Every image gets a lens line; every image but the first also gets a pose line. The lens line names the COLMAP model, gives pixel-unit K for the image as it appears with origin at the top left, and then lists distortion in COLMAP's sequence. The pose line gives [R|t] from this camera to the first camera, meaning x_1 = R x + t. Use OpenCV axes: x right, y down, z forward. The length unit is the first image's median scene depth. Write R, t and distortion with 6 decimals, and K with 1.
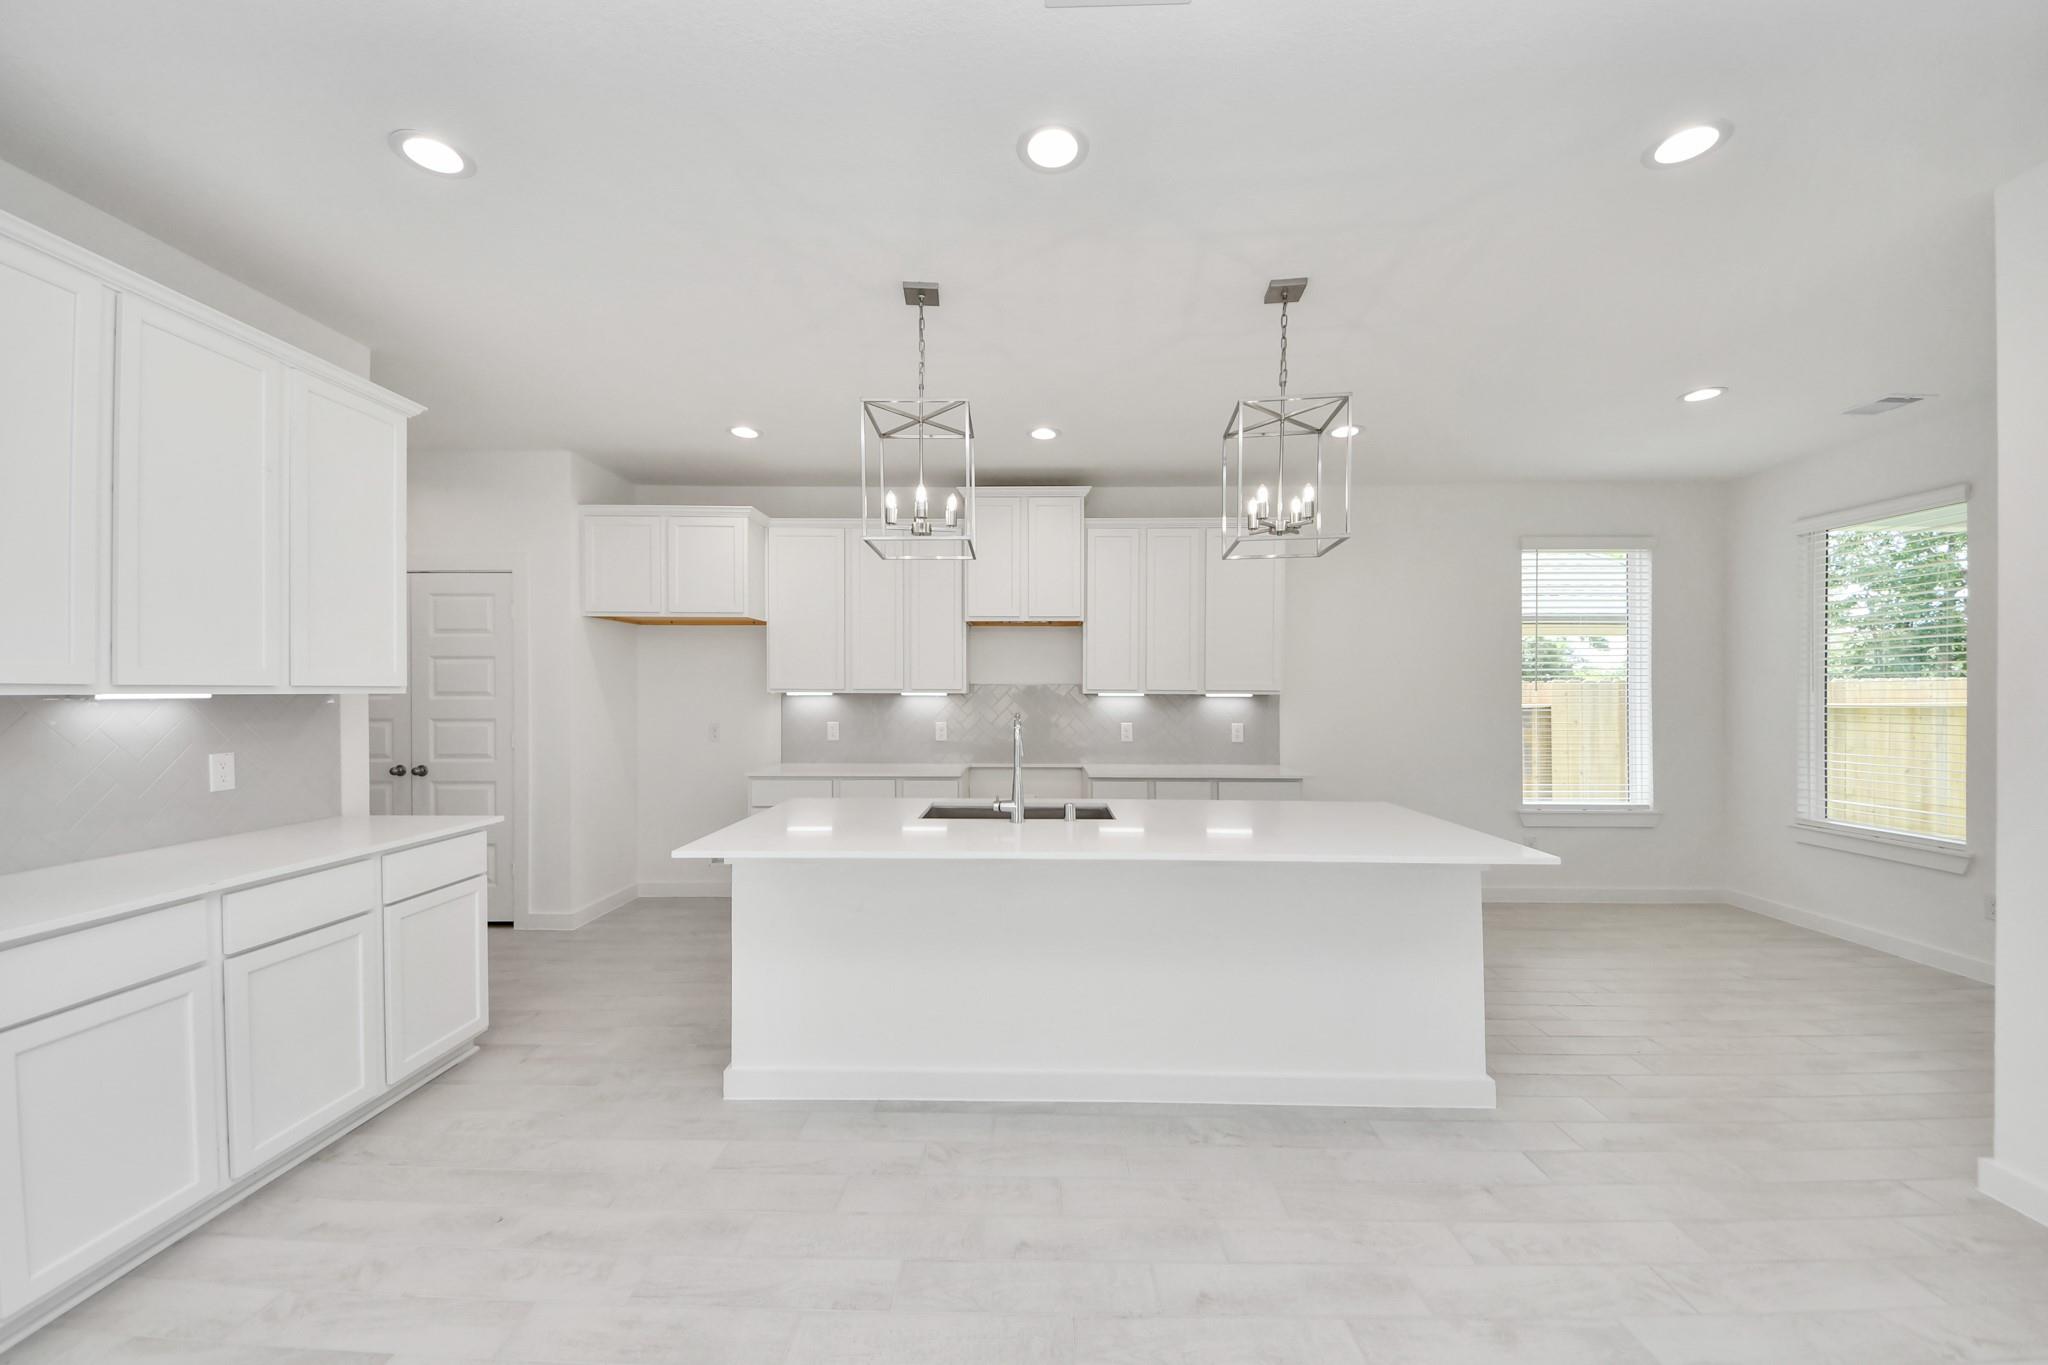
lens RADIAL K [[777.0, 0, 1069.6], [0, 777.0, 690.4], [0, 0, 1]] dist [-0.001819, -0.000204]
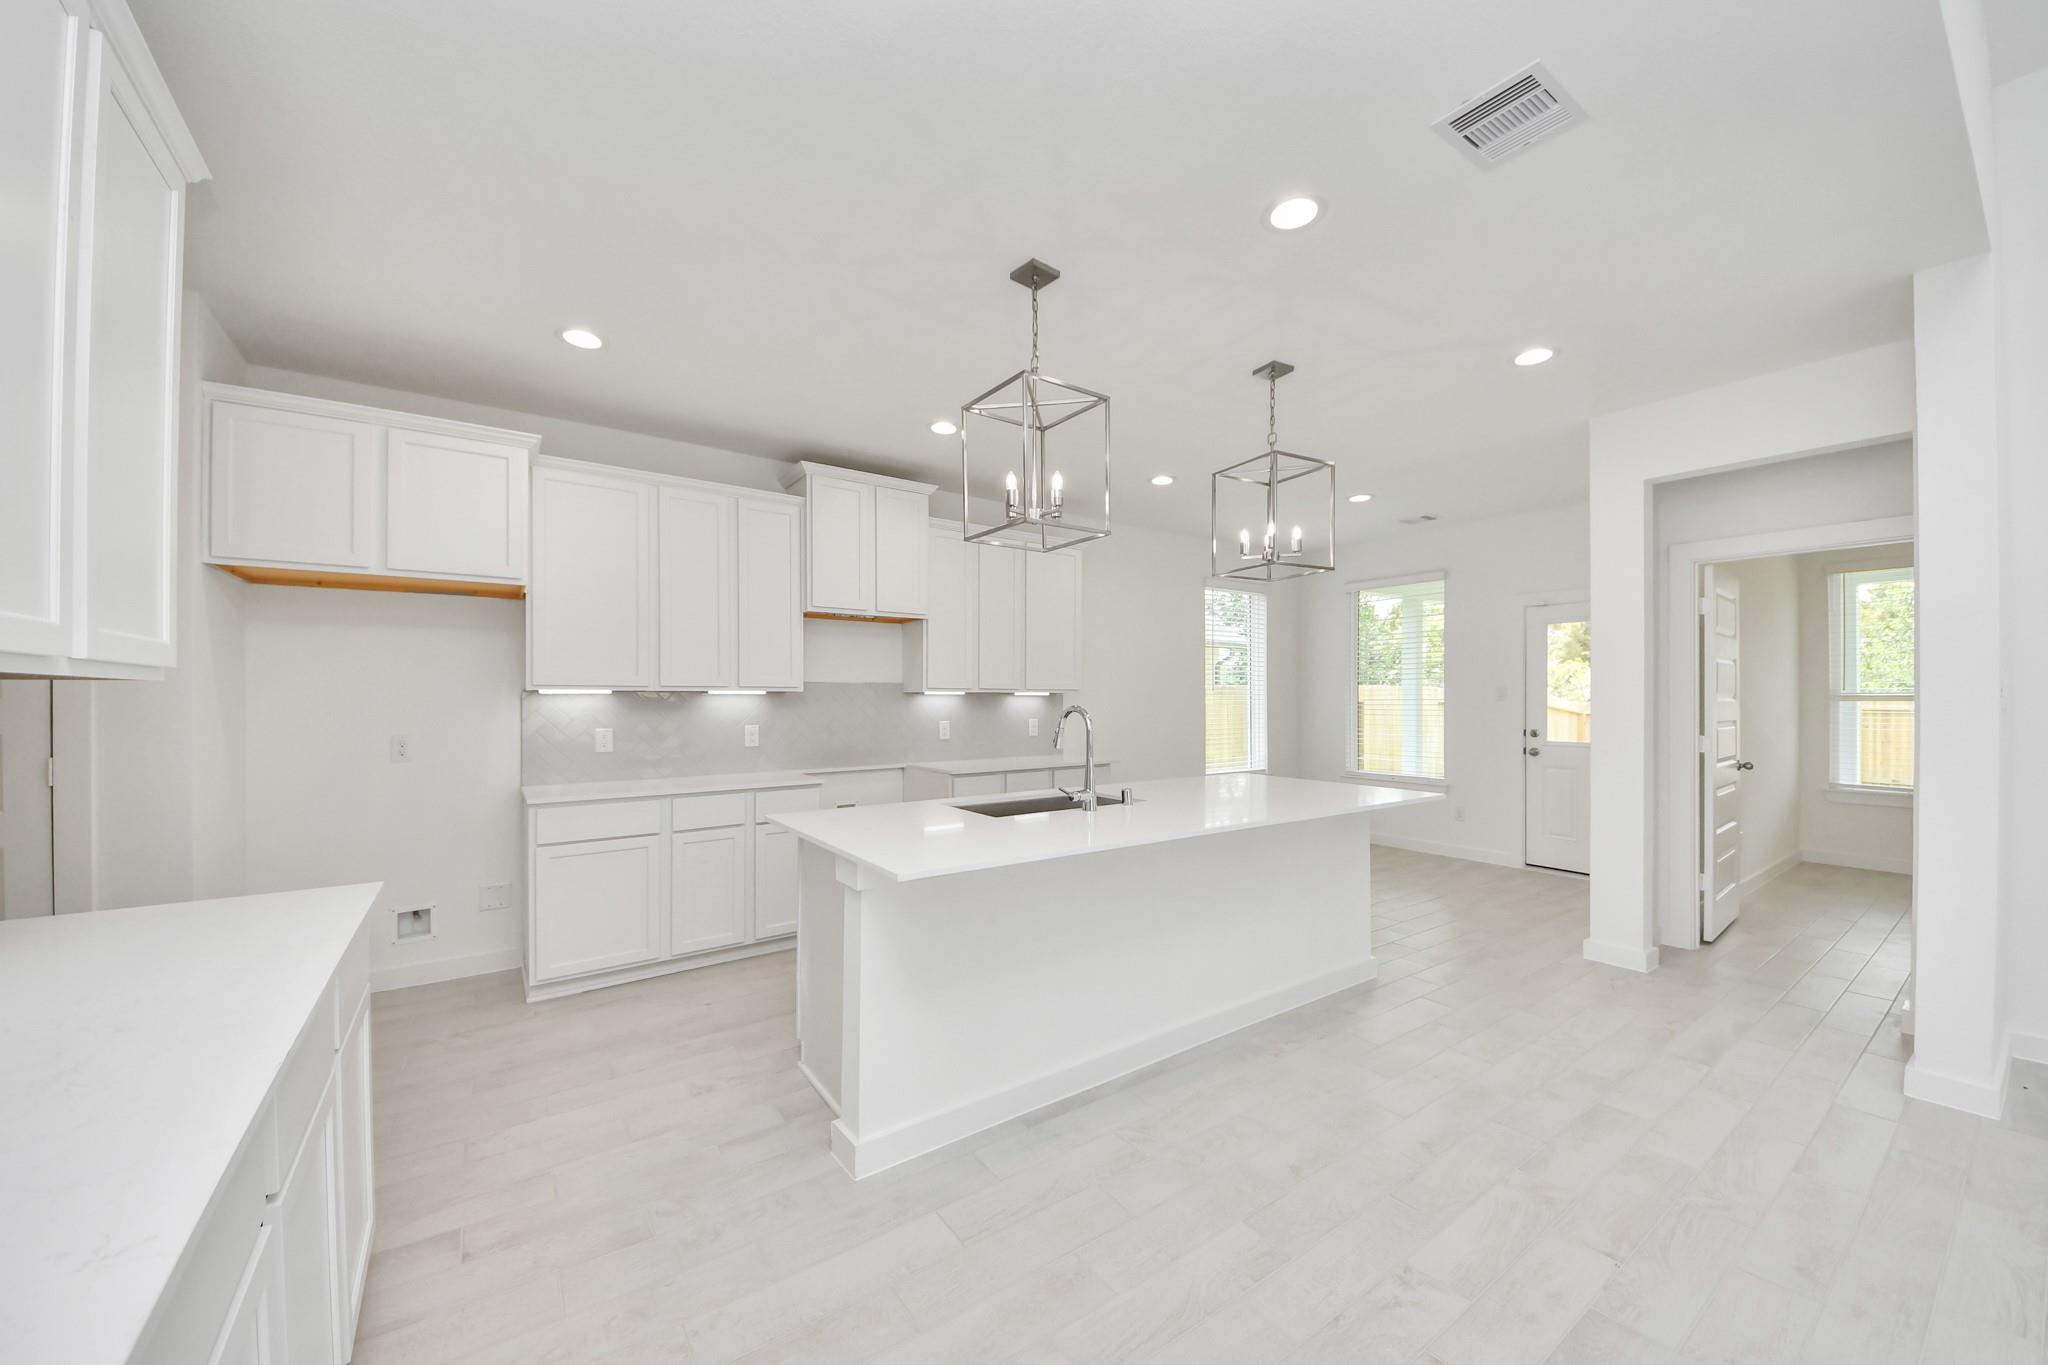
lens RADIAL K [[738.3, 0, 1038.1], [0, 738.3, 691.9], [0, 0, 1]] dist [-0.007475, -0.000125]
pose [[0.808565, 0.003100, 0.588399, -0.417734], [0.001375, 0.999973, -0.007157, 0.011217], [-0.588405, 0.006596, 0.808539, 0.145470]]
